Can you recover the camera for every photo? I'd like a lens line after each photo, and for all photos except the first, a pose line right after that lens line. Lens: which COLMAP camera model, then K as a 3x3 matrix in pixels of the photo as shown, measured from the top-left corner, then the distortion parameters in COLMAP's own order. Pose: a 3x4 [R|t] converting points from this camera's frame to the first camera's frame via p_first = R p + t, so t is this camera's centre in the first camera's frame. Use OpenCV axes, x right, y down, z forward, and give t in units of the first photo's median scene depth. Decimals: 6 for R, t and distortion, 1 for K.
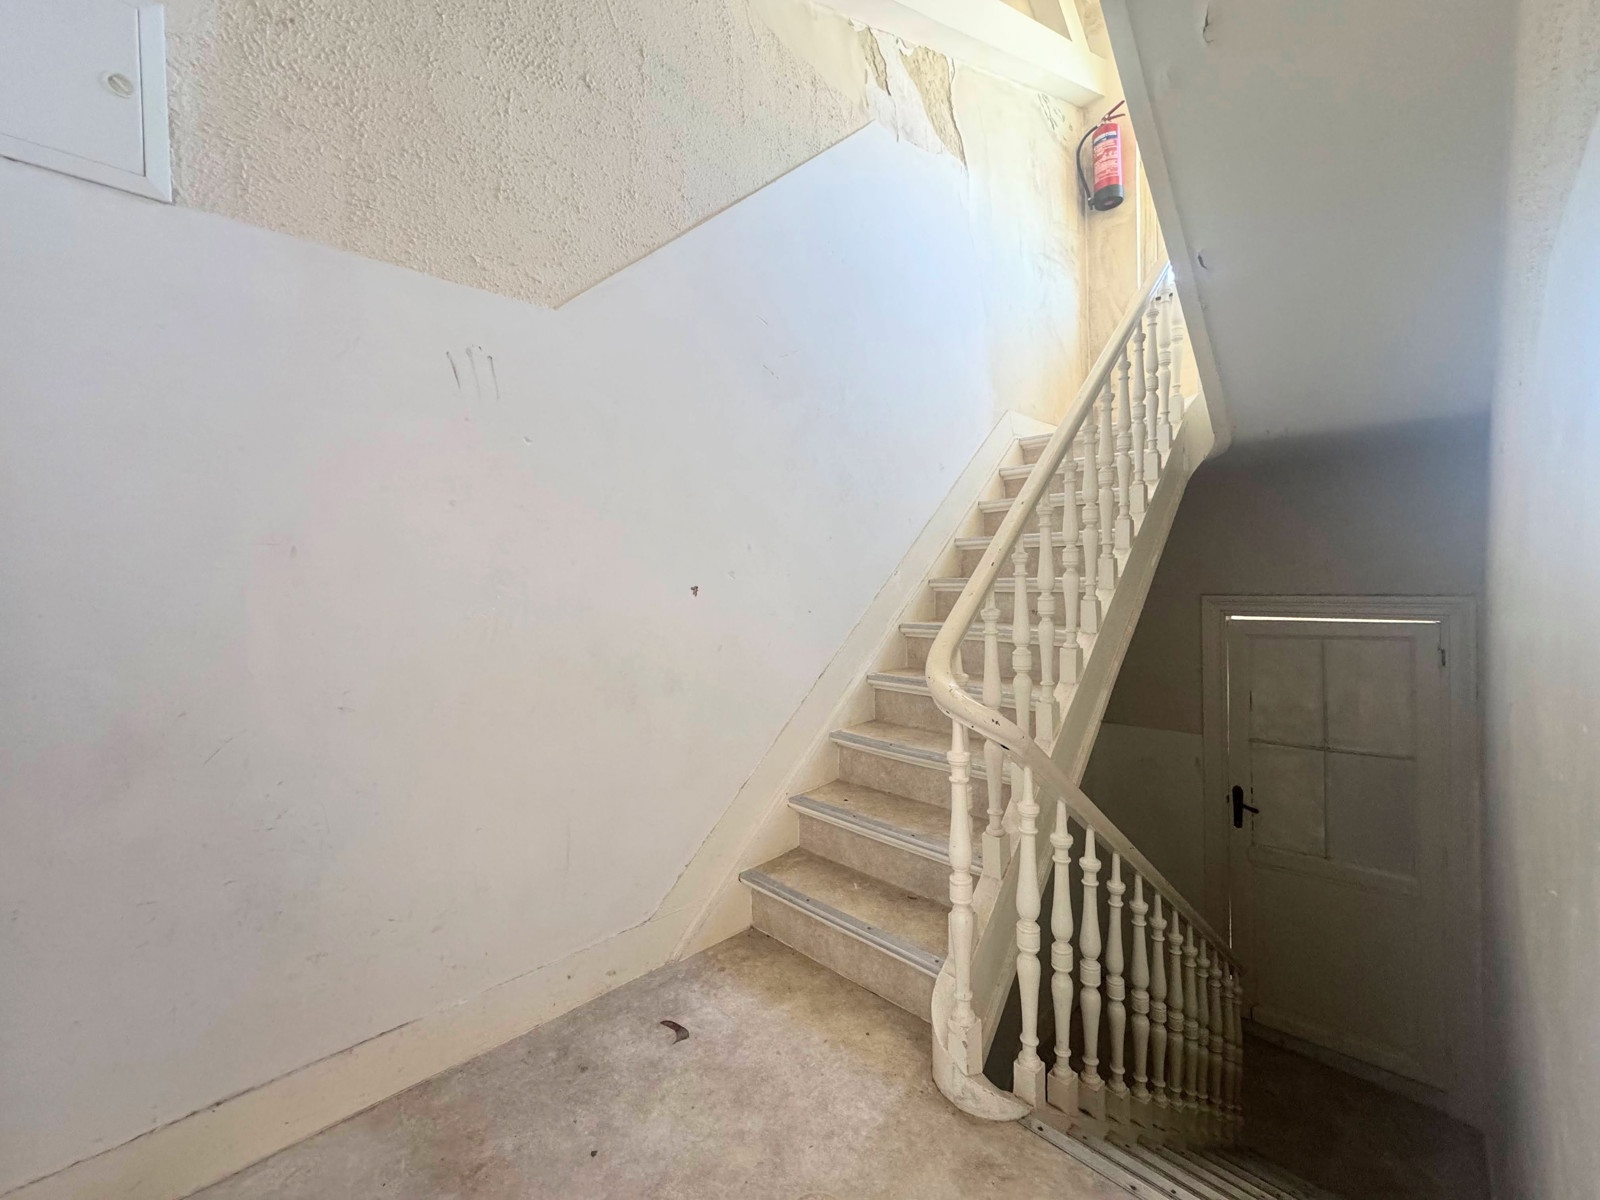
lens RADIAL K [[640.2, 0, 797.5], [0, 640.2, 593.5], [0, 0, 1]] dist [-0.000836, 0.000144]
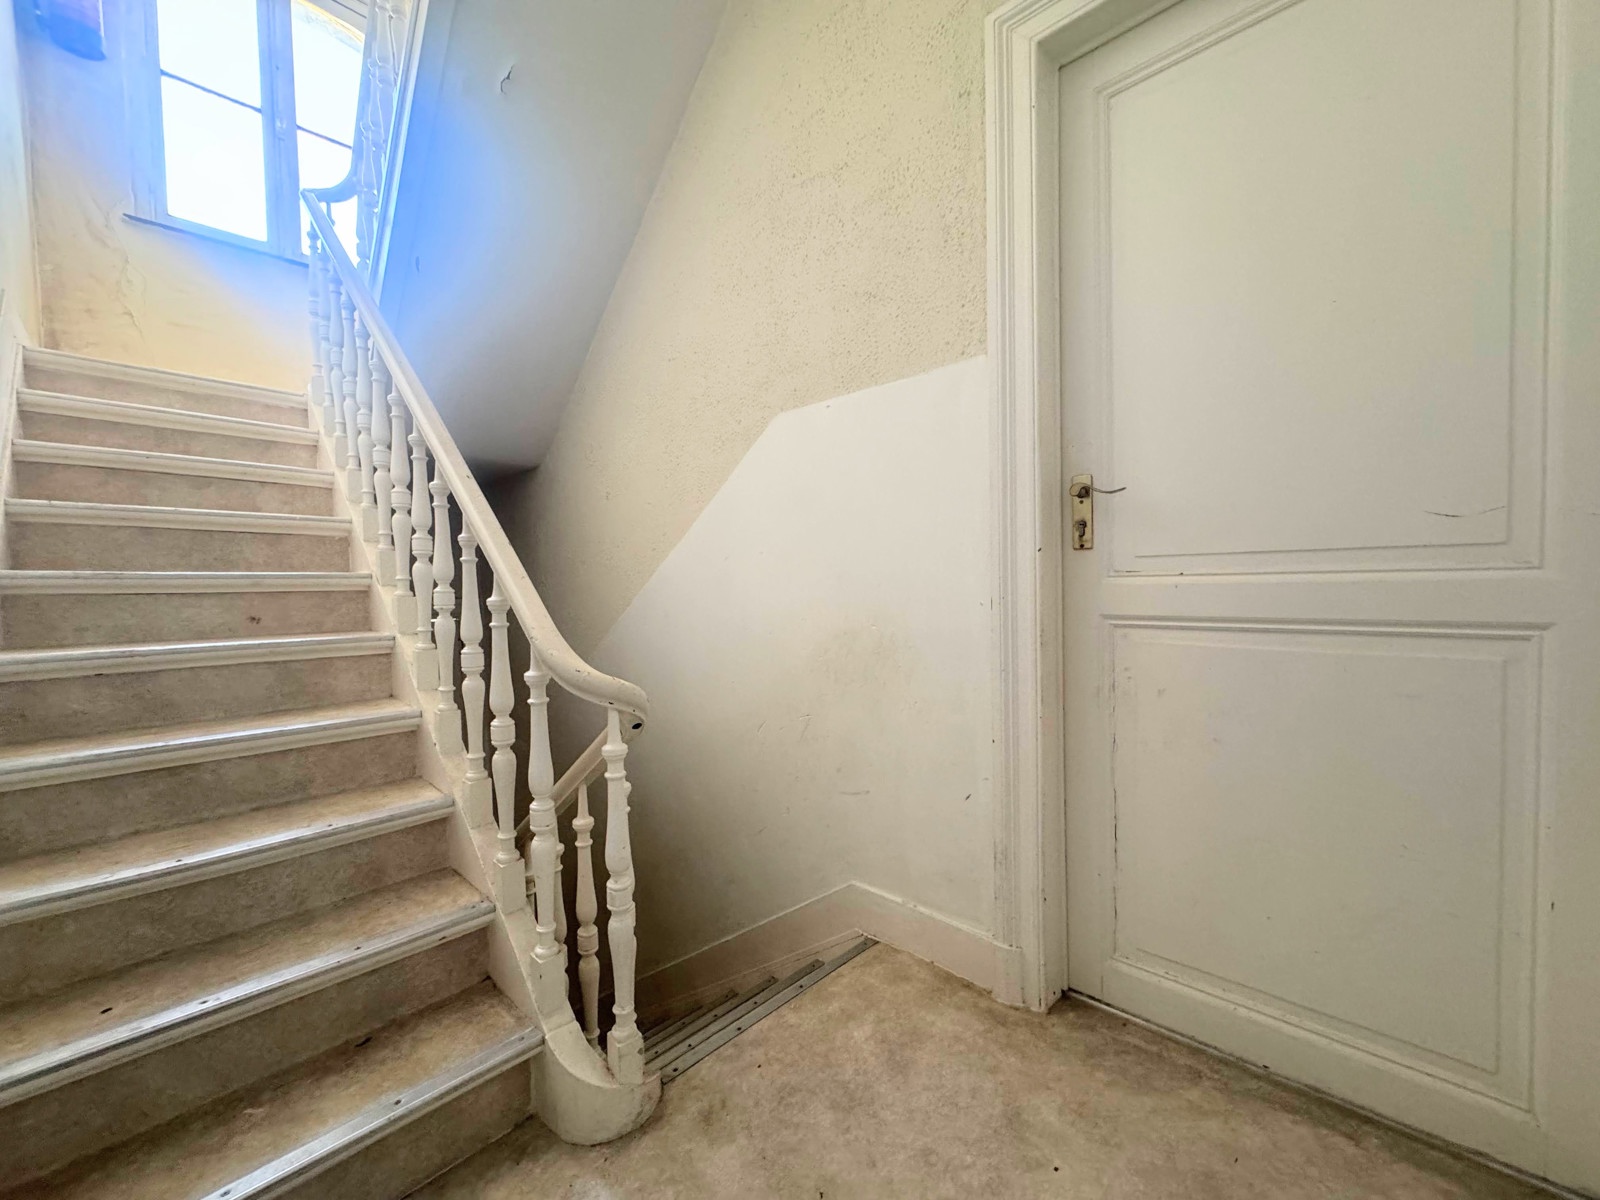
lens RADIAL K [[640.2, 0, 797.8], [0, 640.2, 604.4], [0, 0, 1]] dist [-0.000836, 0.000144]
pose [[-0.020322, -0.010499, 0.999738, -0.513405], [0.042519, 0.999031, 0.011356, 0.040678], [-0.998889, 0.042738, -0.019856, 0.584761]]
